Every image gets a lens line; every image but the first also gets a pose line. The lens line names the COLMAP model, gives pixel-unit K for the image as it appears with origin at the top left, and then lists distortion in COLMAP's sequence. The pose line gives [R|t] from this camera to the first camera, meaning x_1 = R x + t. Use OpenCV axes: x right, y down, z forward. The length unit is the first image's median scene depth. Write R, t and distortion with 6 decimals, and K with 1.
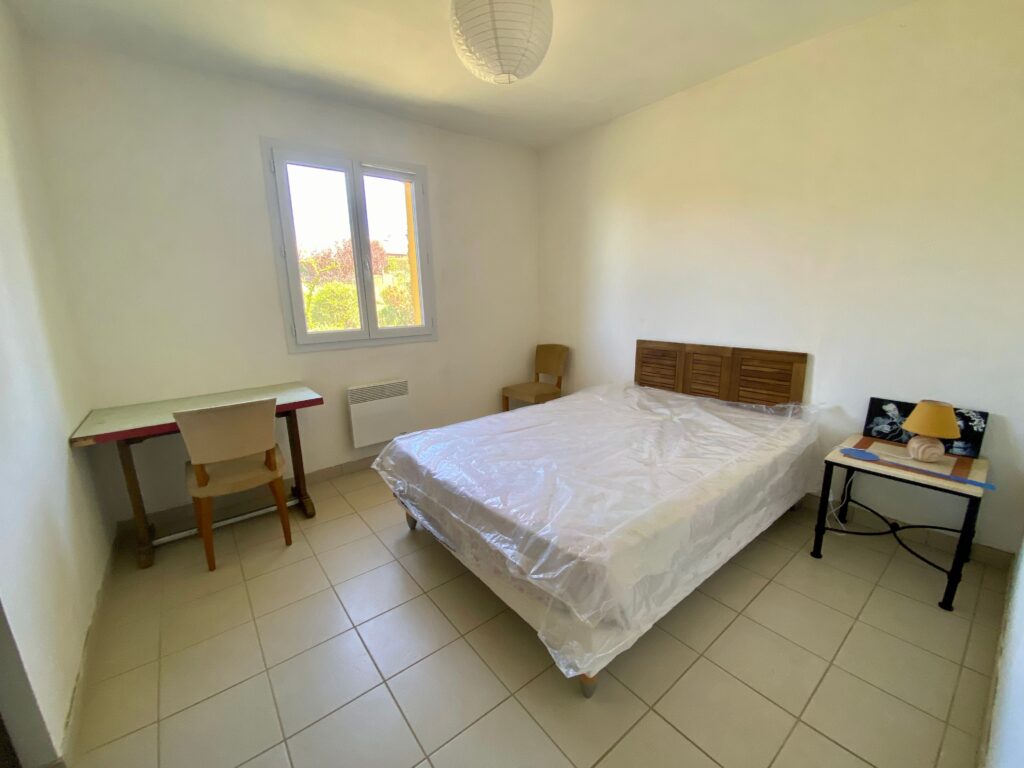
lens RADIAL K [[416.1, 0, 512.0], [0, 416.1, 384.0], [0, 0, 1]] dist [0.037764, -0.028374]
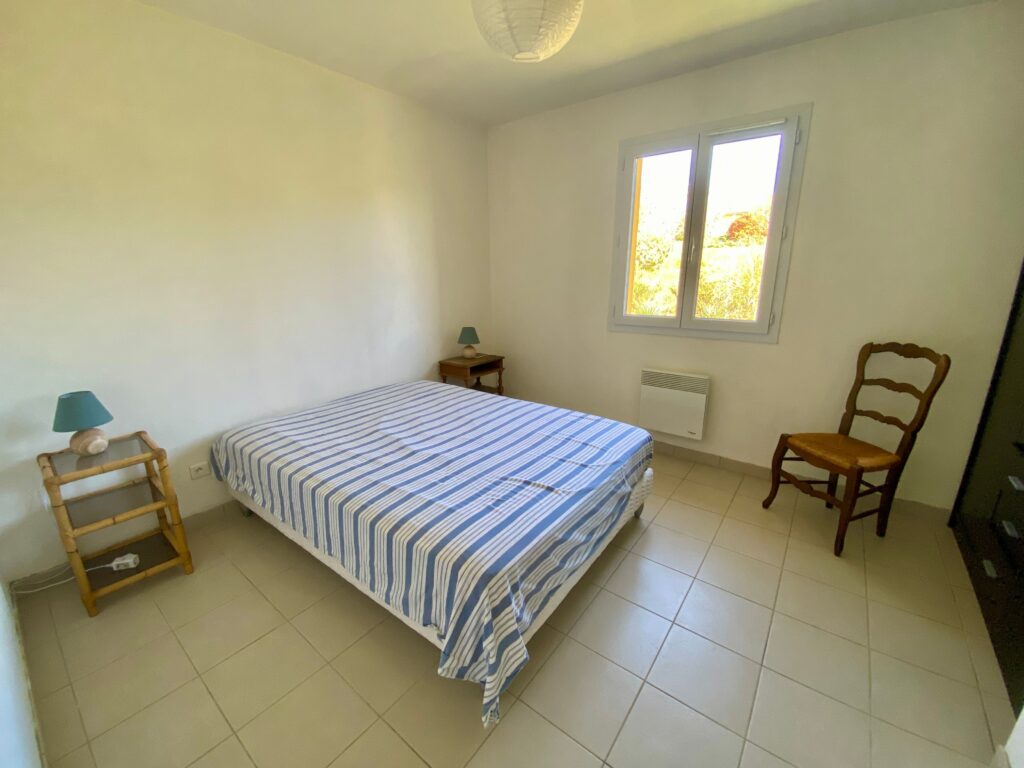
lens RADIAL K [[416.1, 0, 512.0], [0, 416.1, 384.0], [0, 0, 1]] dist [0.037764, -0.028374]
pose [[0.226306, 0.245577, -0.942591, 0.497446], [-0.225971, 0.954532, 0.194435, -0.088622], [0.947482, 0.168996, 0.271510, 0.431634]]
